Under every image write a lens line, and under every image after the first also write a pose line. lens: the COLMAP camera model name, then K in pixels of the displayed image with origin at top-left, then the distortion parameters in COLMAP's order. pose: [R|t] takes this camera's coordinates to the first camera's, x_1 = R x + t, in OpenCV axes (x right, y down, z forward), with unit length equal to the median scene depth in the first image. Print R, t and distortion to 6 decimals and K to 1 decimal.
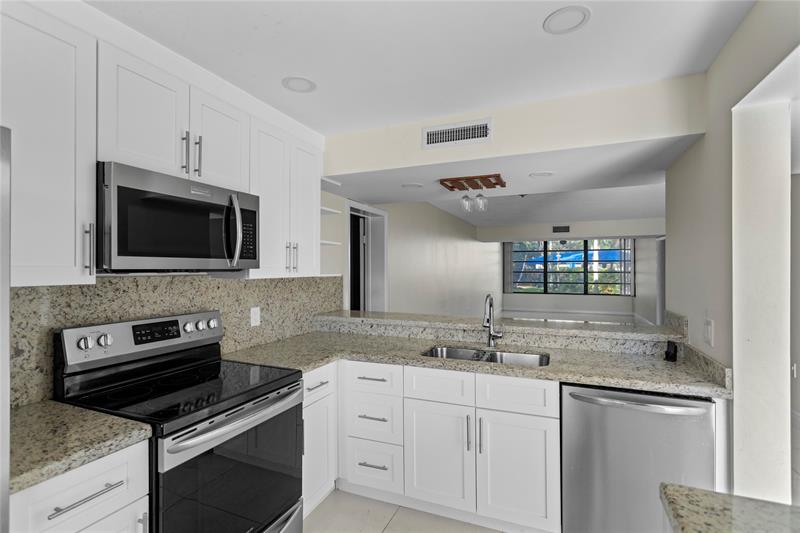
lens RADIAL K [[384.1, 0, 400.0], [0, 384.1, 266.5], [0, 0, 1]] dist [0.000564, 0.000354]
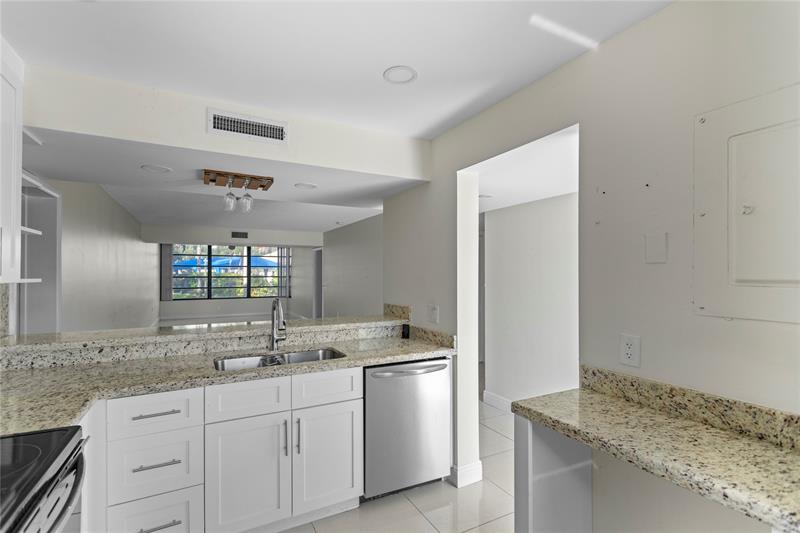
lens RADIAL K [[372.5, 0, 396.7], [0, 372.5, 271.2], [0, 0, 1]] dist [0.000534, 0.000208]
pose [[0.633365, 0.007062, 0.773821, -0.312749], [-0.005905, 0.999973, -0.004293, 0.006202], [-0.773831, -0.001850, 0.633389, 0.142256]]
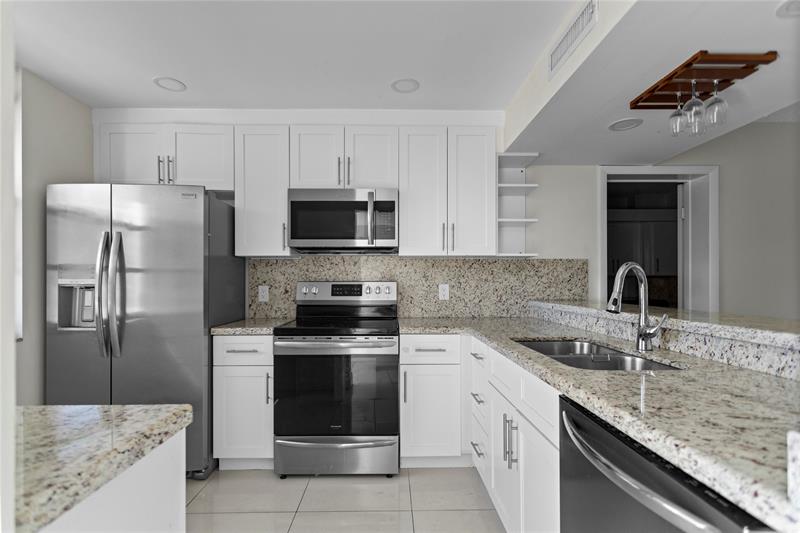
lens RADIAL K [[388.4, 0, 396.5], [0, 388.4, 272.7], [0, 0, 1]] dist [0.001556, 0.000373]
pose [[0.403274, -0.023262, -0.914784, 0.650357], [0.007026, 0.999726, -0.022324, 0.098042], [0.915052, 0.002575, 0.403327, 0.397556]]
